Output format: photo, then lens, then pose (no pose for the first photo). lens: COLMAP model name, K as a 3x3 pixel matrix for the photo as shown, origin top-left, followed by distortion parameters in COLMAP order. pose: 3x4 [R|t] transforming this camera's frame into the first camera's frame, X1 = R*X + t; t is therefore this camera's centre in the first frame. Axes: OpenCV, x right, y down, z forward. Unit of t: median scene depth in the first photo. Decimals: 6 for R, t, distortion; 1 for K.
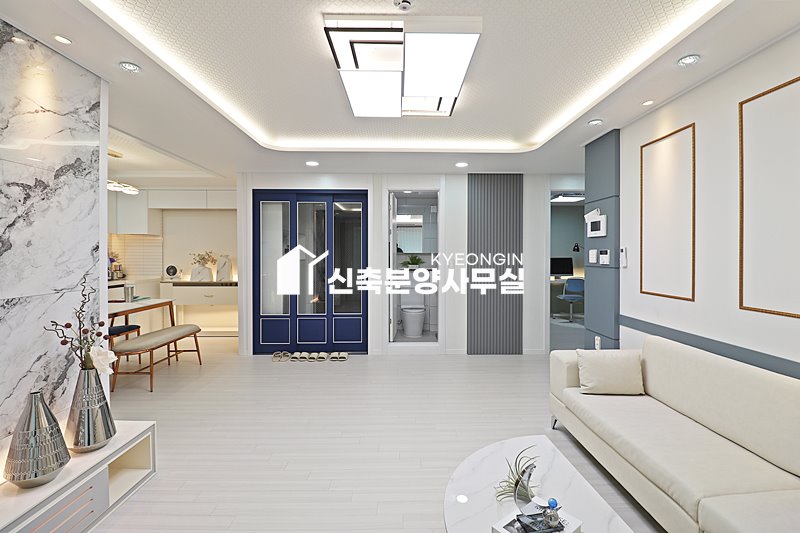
lens RADIAL K [[369.8, 0, 397.6], [0, 369.8, 258.4], [0, 0, 1]] dist [-0.001082, -0.015451]
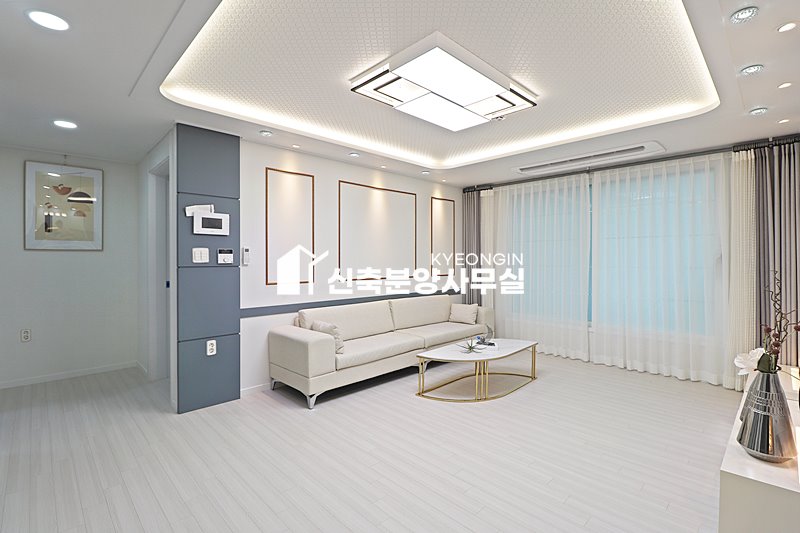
lens RADIAL K [[369.8, 0, 397.6], [0, 369.8, 258.4], [0, 0, 1]] dist [-0.001082, -0.015451]
pose [[-0.686519, 0.000170, 0.727112, -0.753025], [0.007366, 0.999950, 0.006721, -0.001297], [-0.727075, 0.009970, -0.686486, 2.079144]]
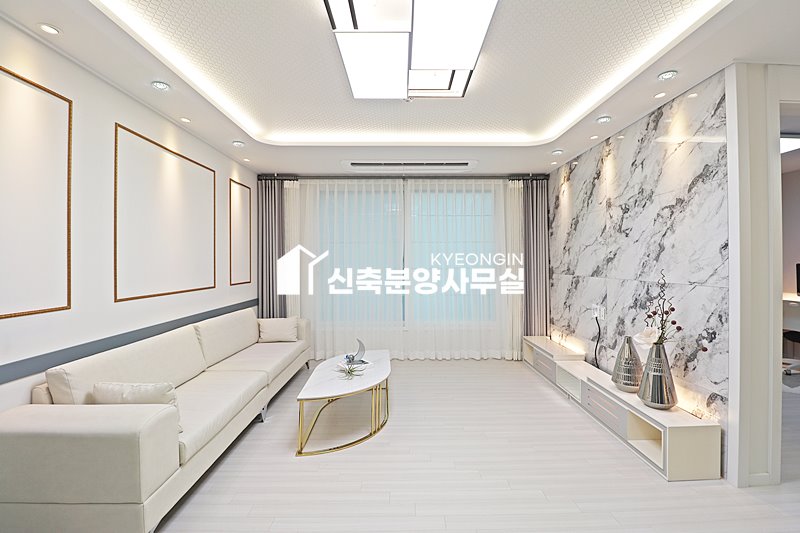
lens RADIAL K [[369.8, 0, 397.6], [0, 369.8, 258.4], [0, 0, 1]] dist [-0.001082, -0.015451]
pose [[-0.999996, 0.002732, 0.000665, 0.048858], [0.002734, 0.999993, 0.002707, -0.000045], [-0.000657, 0.002709, -0.999996, 2.047396]]
